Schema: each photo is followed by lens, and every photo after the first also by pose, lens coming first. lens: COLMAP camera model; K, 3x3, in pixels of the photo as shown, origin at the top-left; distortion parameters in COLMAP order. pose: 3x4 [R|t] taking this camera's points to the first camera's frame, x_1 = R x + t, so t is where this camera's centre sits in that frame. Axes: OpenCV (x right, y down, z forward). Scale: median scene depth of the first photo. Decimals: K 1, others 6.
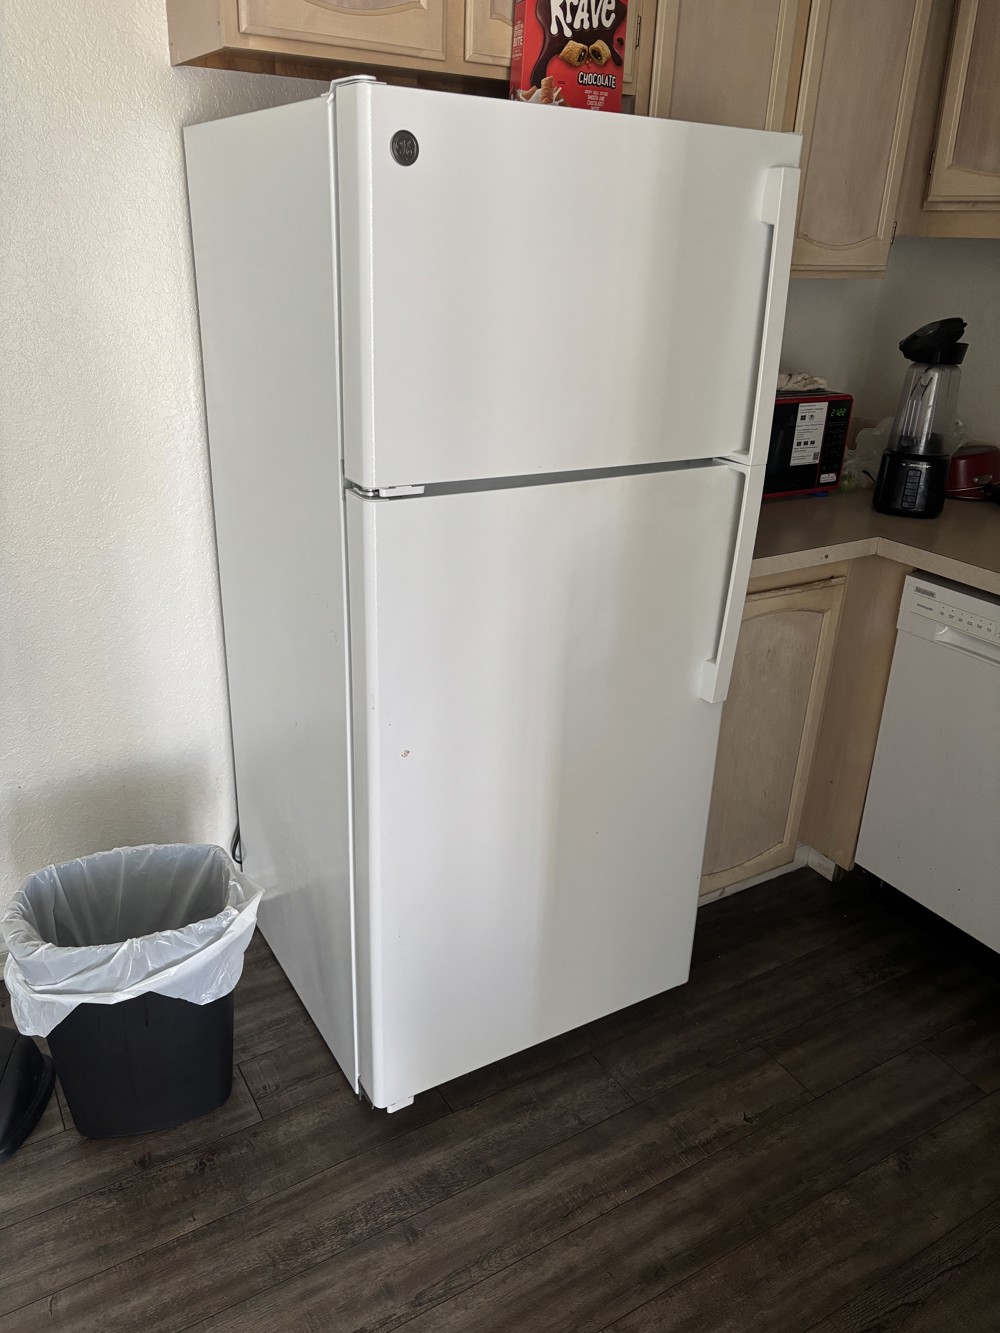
lens RADIAL K [[1013.6, 0, 502.0], [0, 1013.6, 665.2], [0, 0, 1]] dist [0.041850, -0.042936]
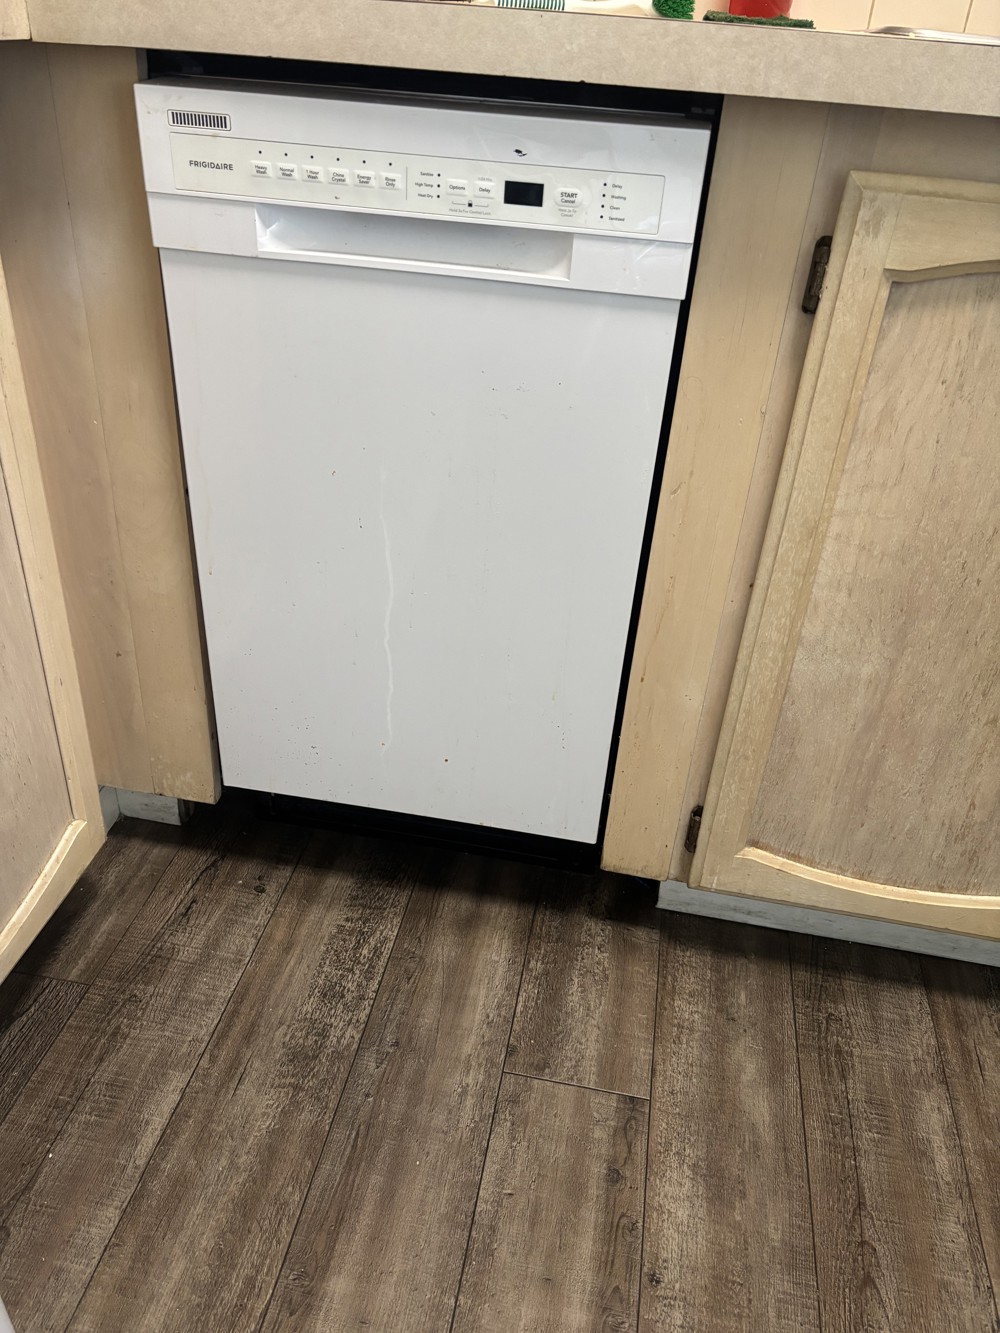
lens RADIAL K [[1013.6, 0, 502.0], [0, 1013.6, 665.2], [0, 0, 1]] dist [0.041850, -0.042936]
pose [[0.659782, -0.401685, 0.635088, 0.165136], [0.262934, 0.915121, 0.305644, 0.026620], [-0.703956, -0.034672, 0.709397, 0.641506]]
